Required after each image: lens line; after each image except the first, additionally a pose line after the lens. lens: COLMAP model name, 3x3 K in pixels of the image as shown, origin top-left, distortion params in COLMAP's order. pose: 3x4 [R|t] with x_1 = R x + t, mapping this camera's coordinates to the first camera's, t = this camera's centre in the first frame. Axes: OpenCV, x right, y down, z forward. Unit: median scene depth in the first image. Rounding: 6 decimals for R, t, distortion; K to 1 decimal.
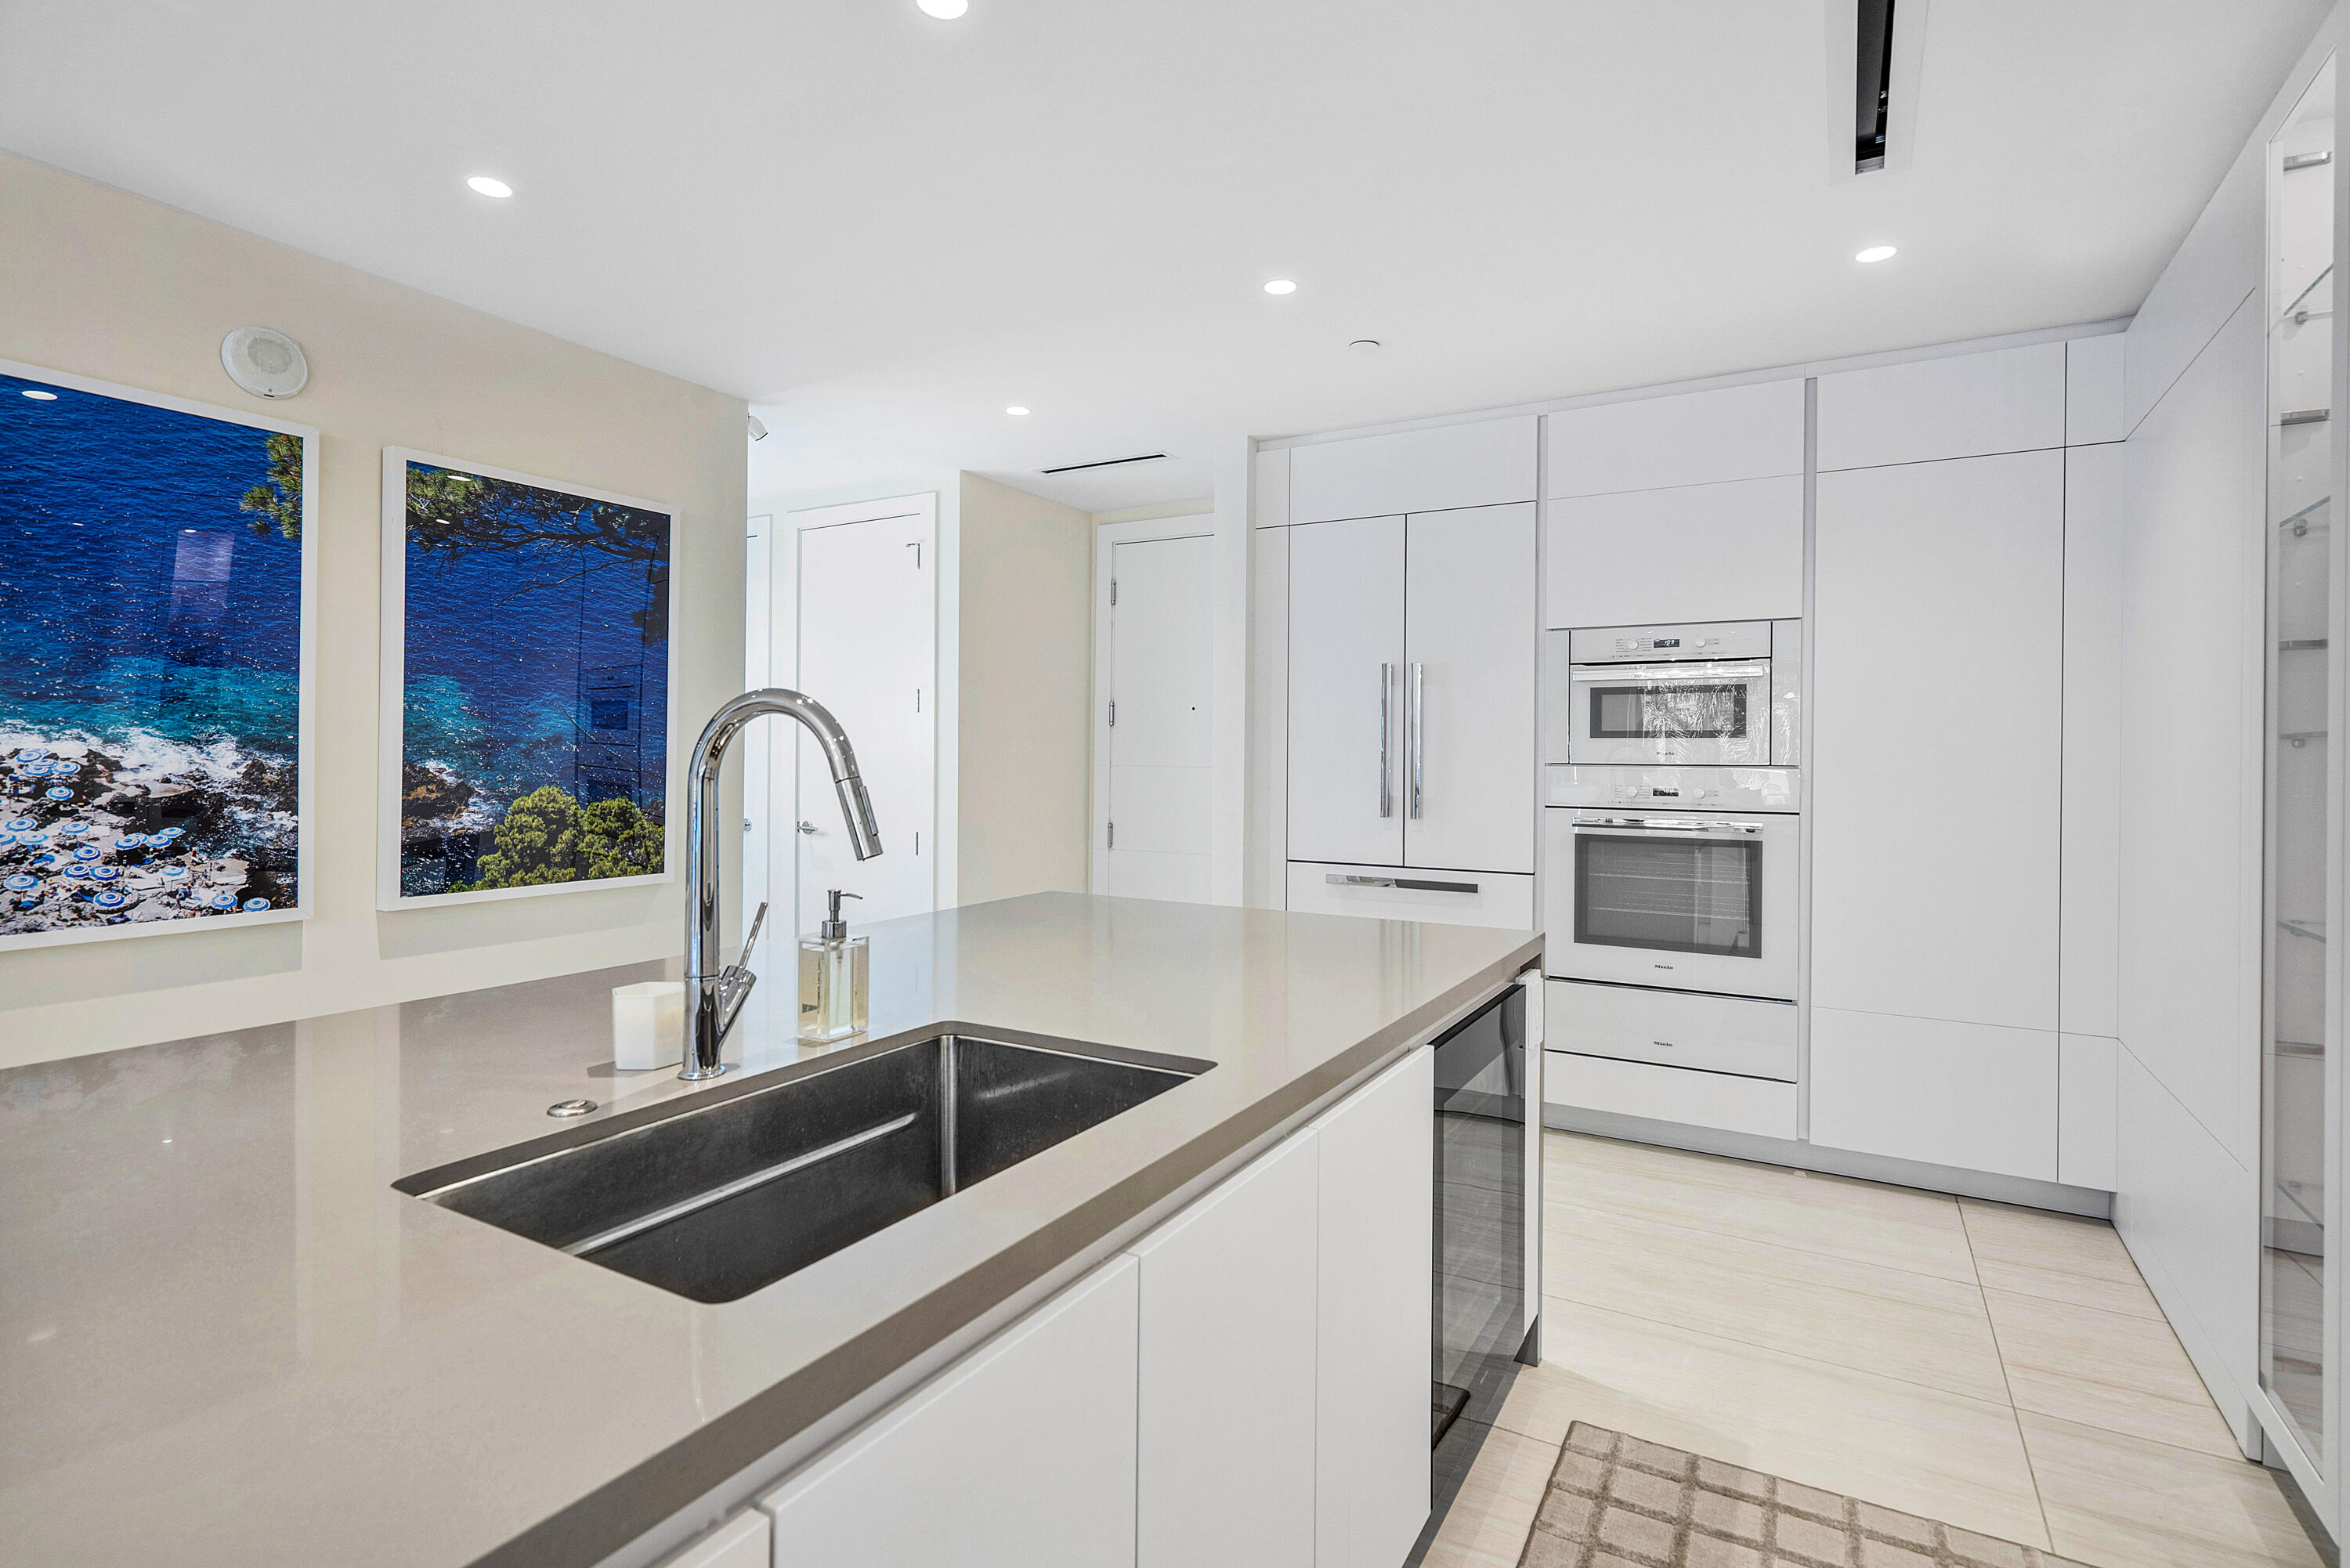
lens RADIAL K [[1150.1, 0, 1175.3], [0, 1150.1, 760.0], [0, 0, 1]] dist [0.001262, 0.000168]
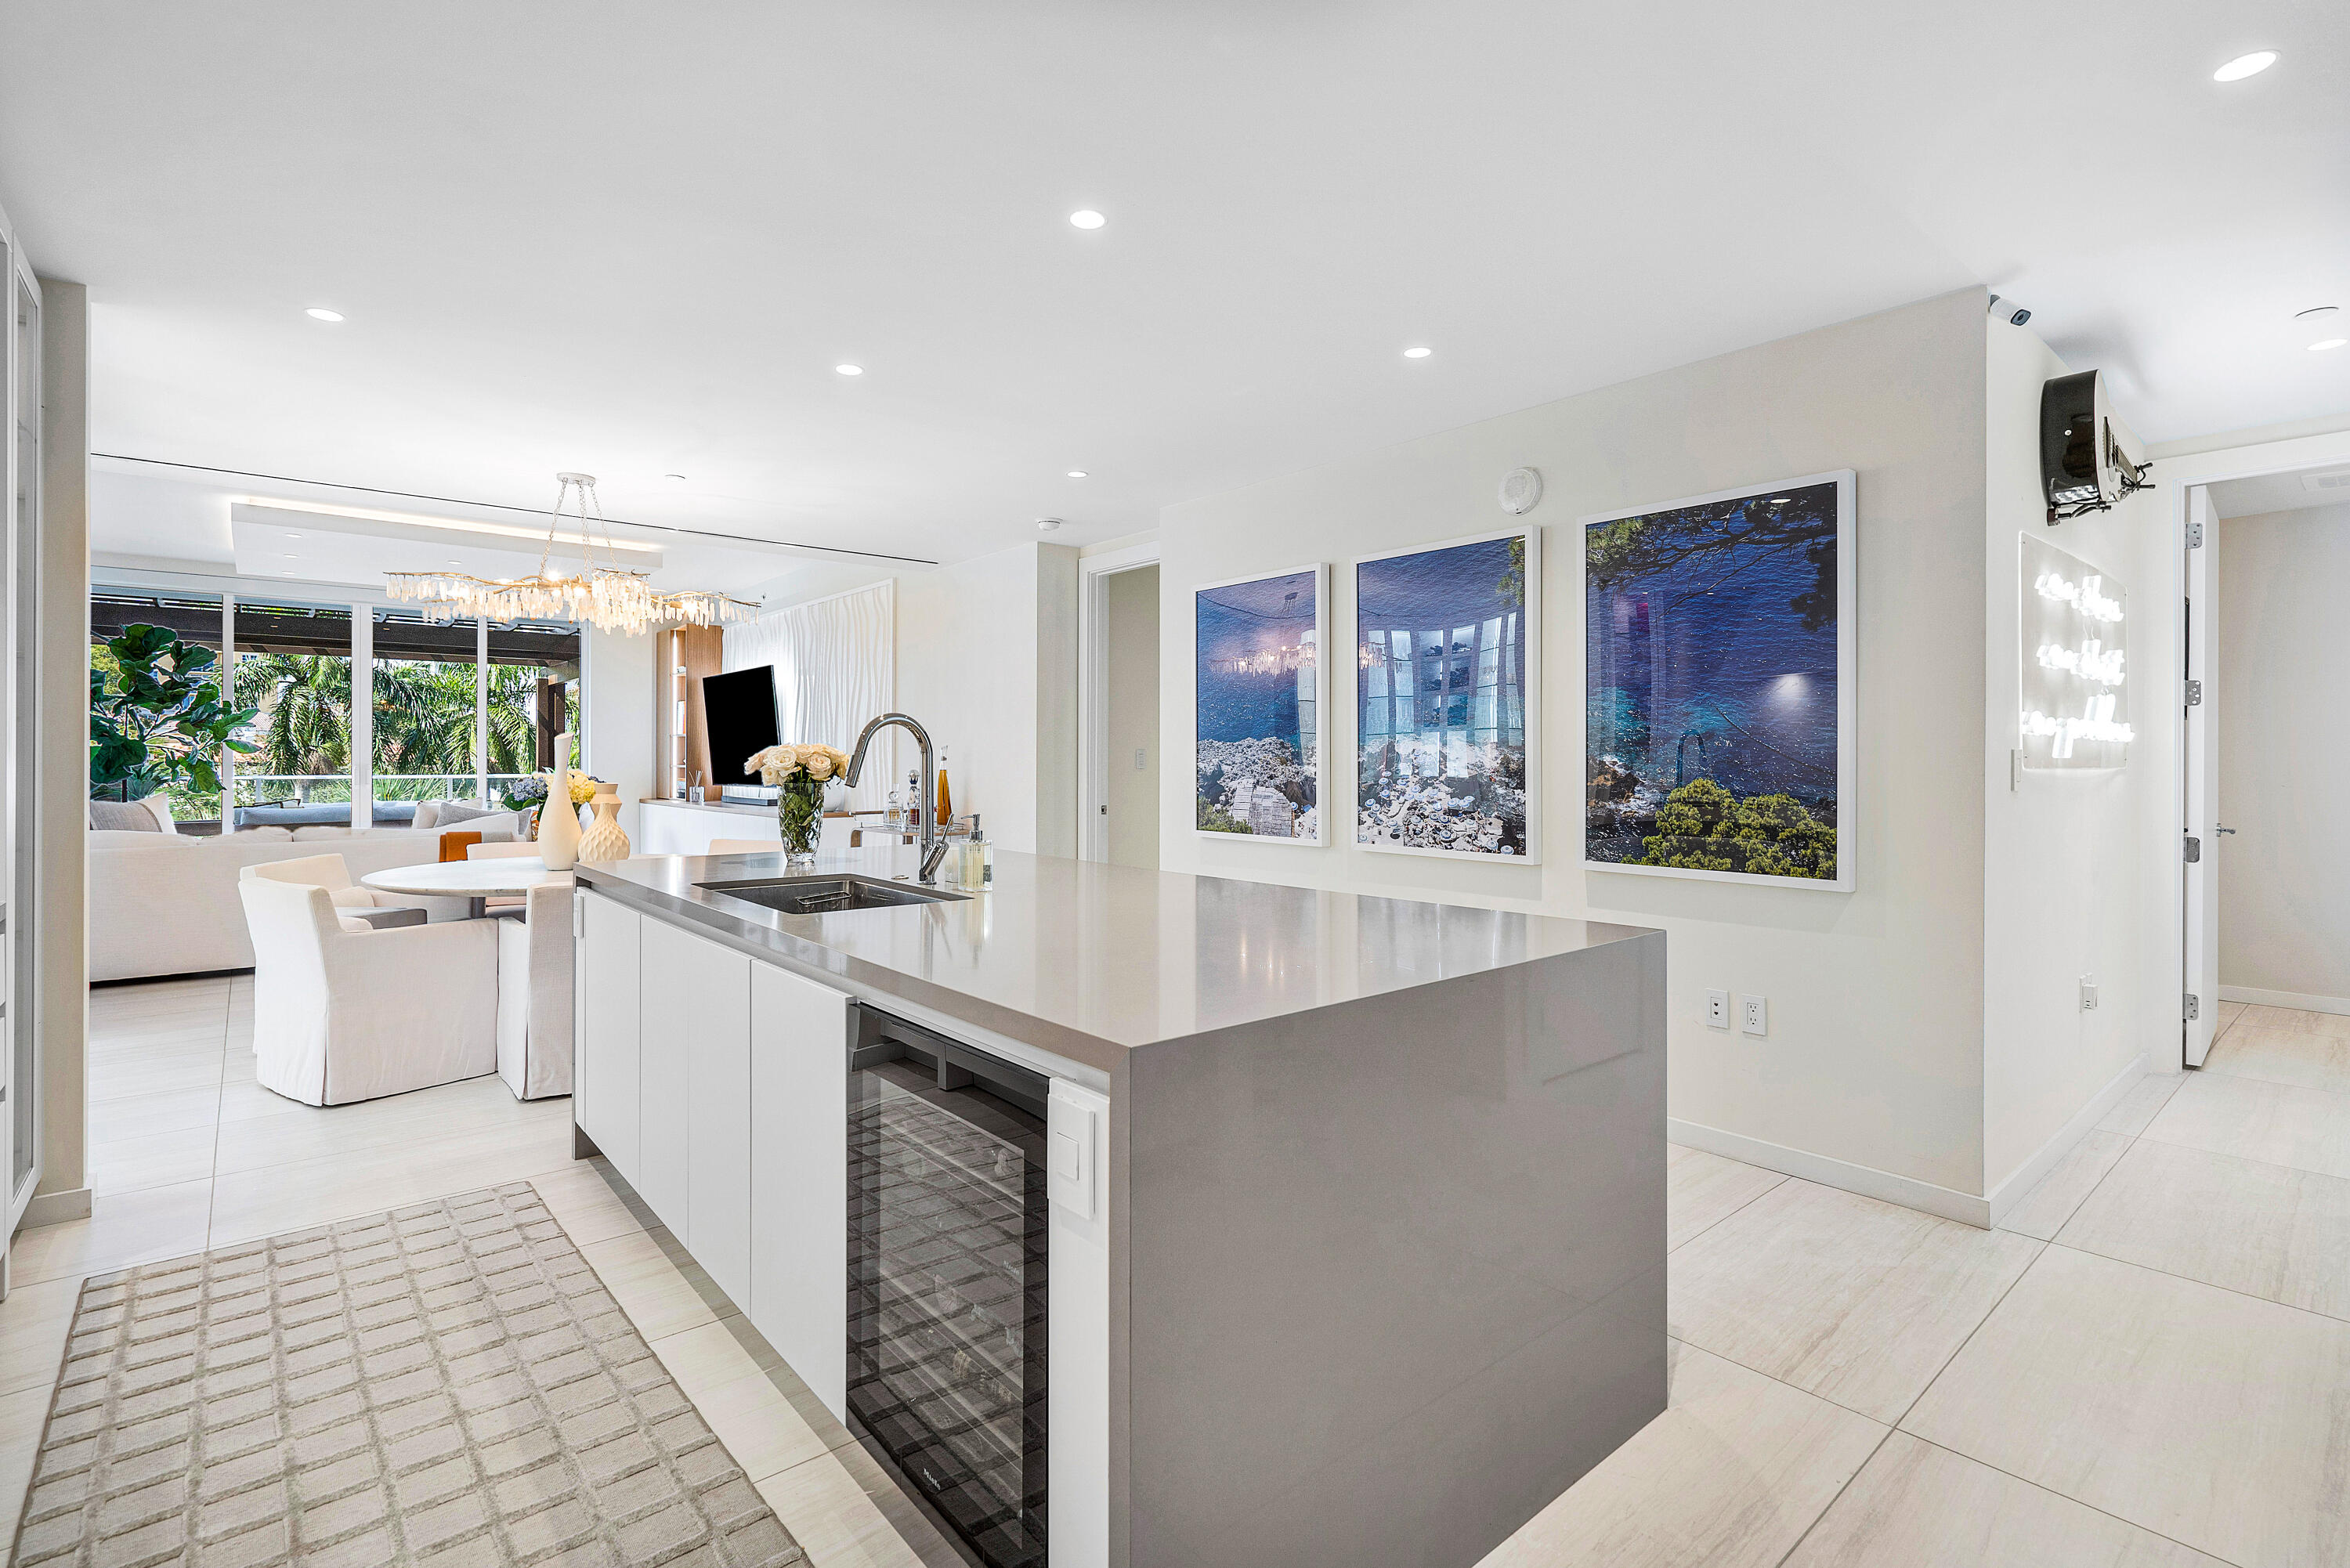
lens RADIAL K [[1083.6, 0, 1189.8], [0, 1083.6, 759.0], [0, 0, 1]] dist [-0.011890, 0.000501]
pose [[-0.329217, -0.007961, -0.944221, 0.558779], [-0.008614, 0.999948, -0.005427, 0.013397], [0.944215, 0.006347, -0.329268, 0.863760]]
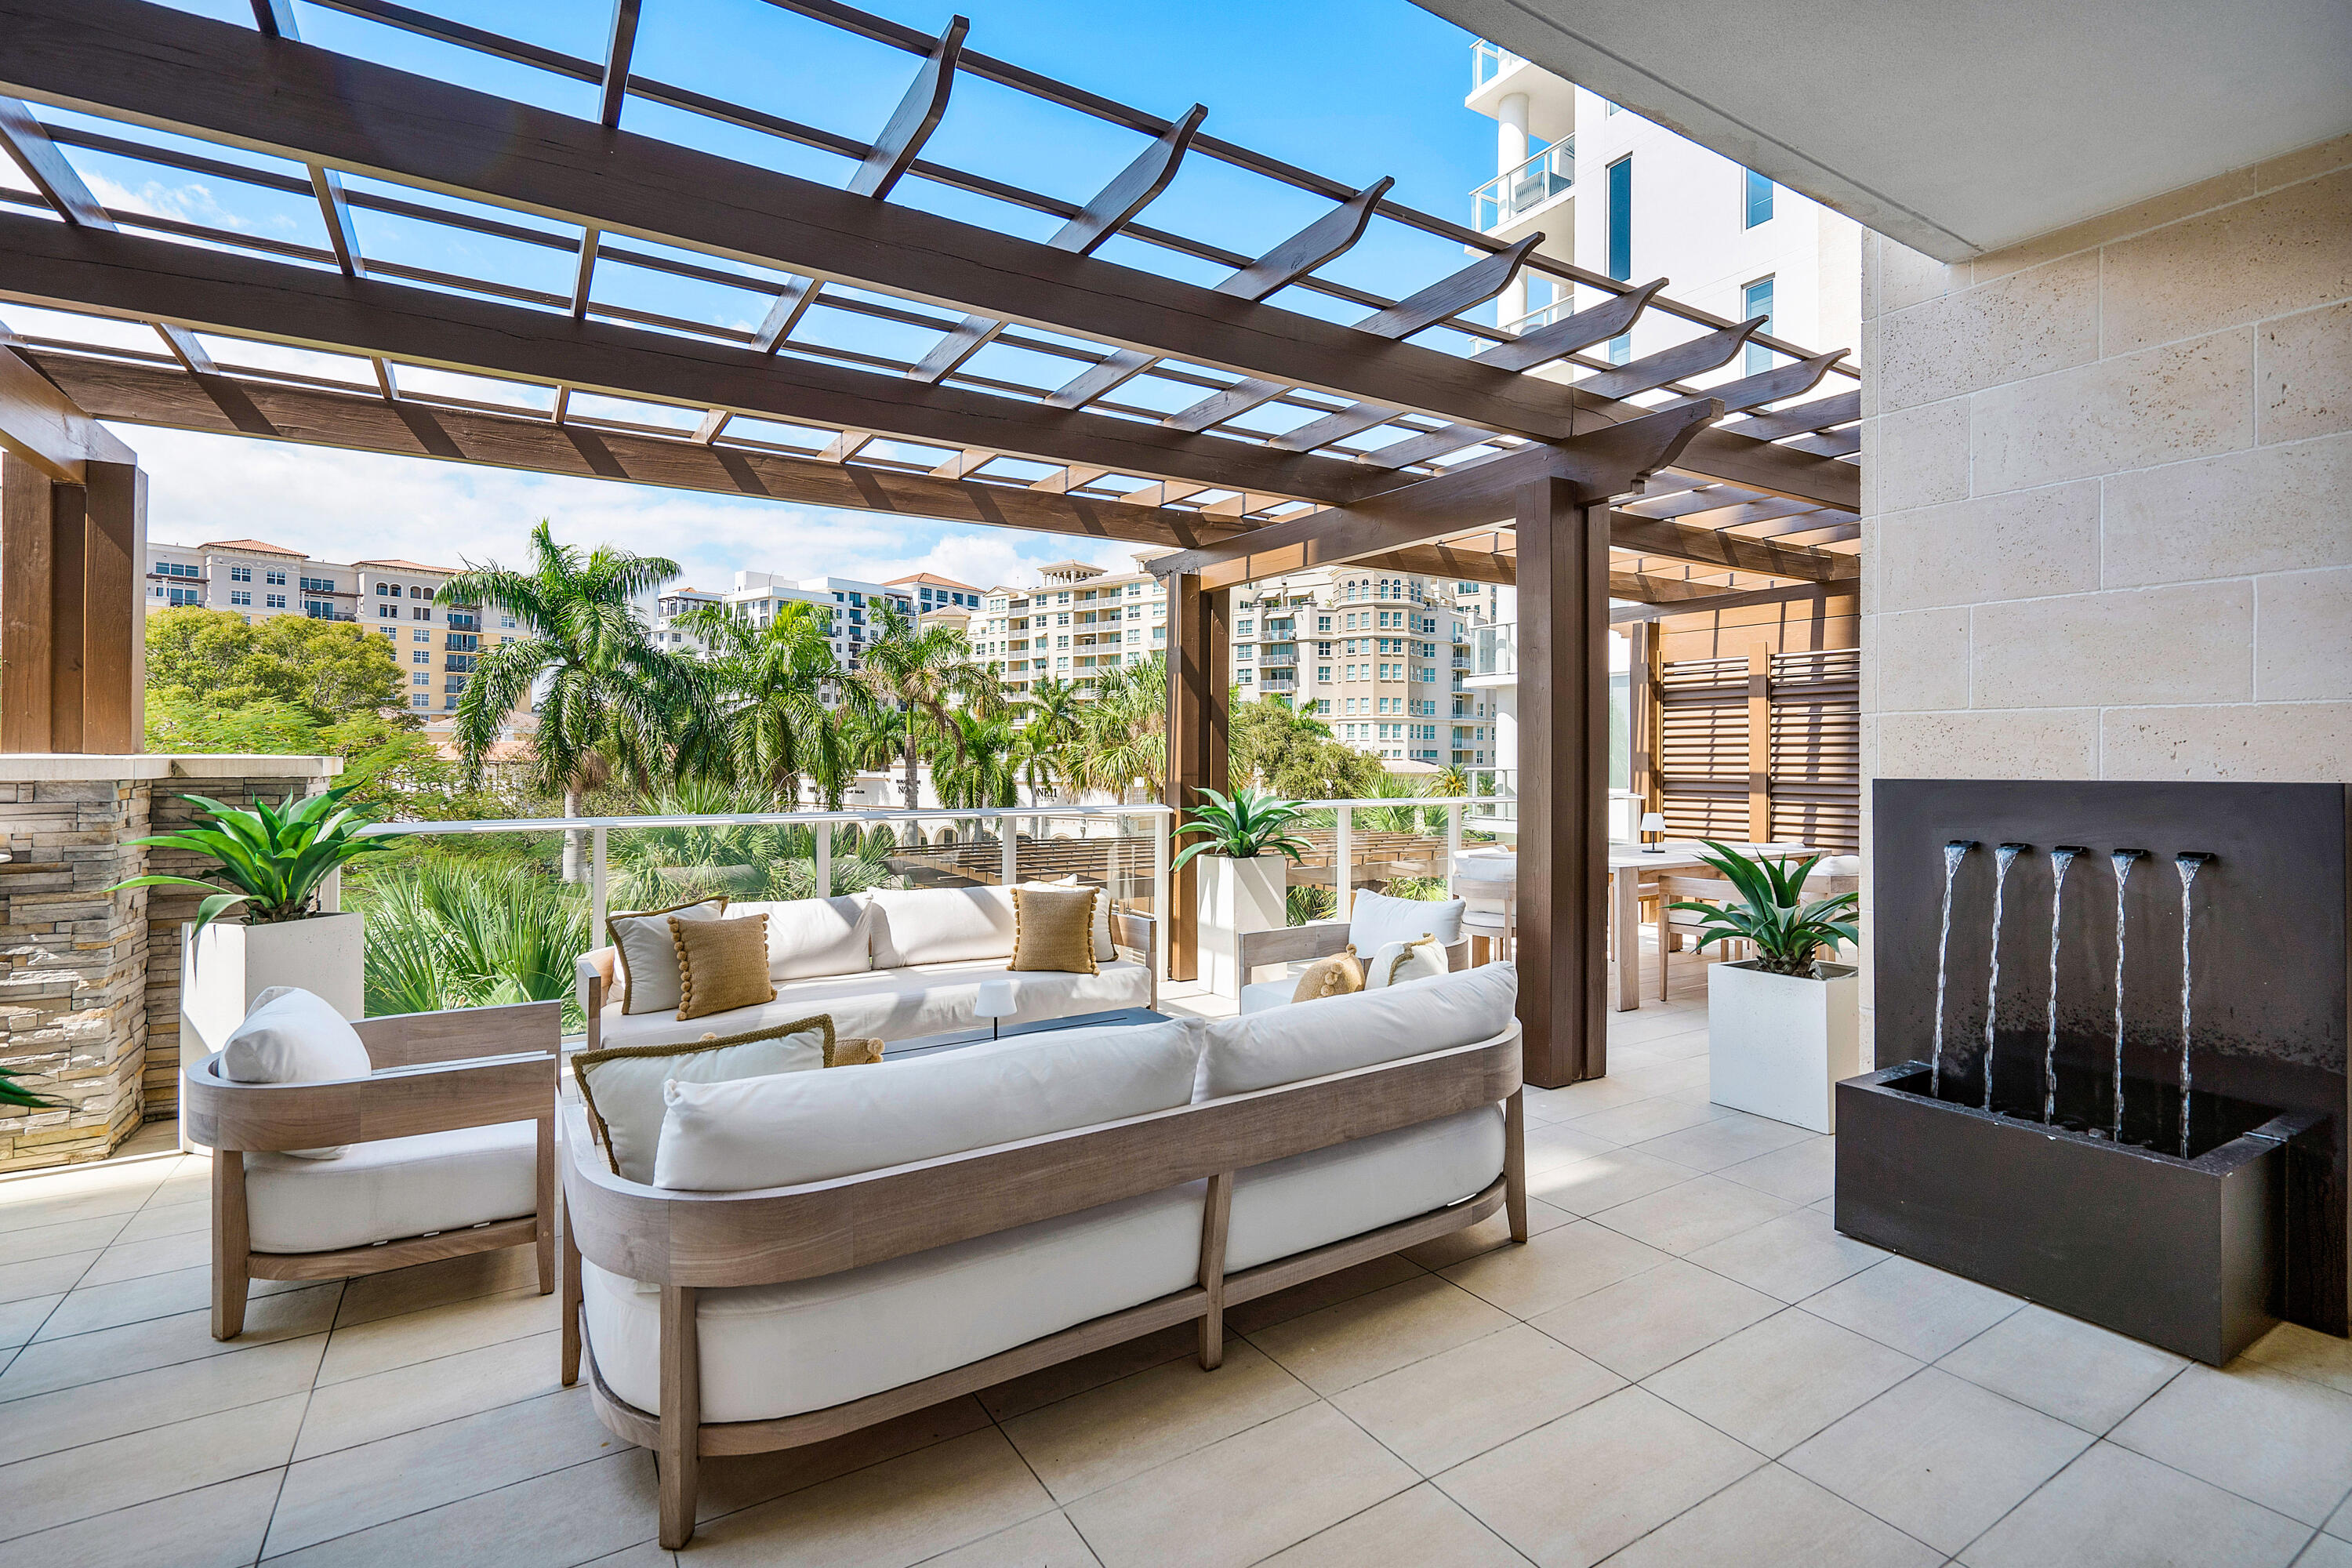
lens RADIAL K [[1084.7, 0, 1190.8], [0, 1084.7, 759.0], [0, 0, 1]] dist [-0.011890, 0.000501]
pose [[-0.470296, -0.007678, -0.882475, -1.245081], [-0.011303, 0.999933, -0.002676, -0.003505], [0.882436, 0.008716, -0.470351, -2.468516]]
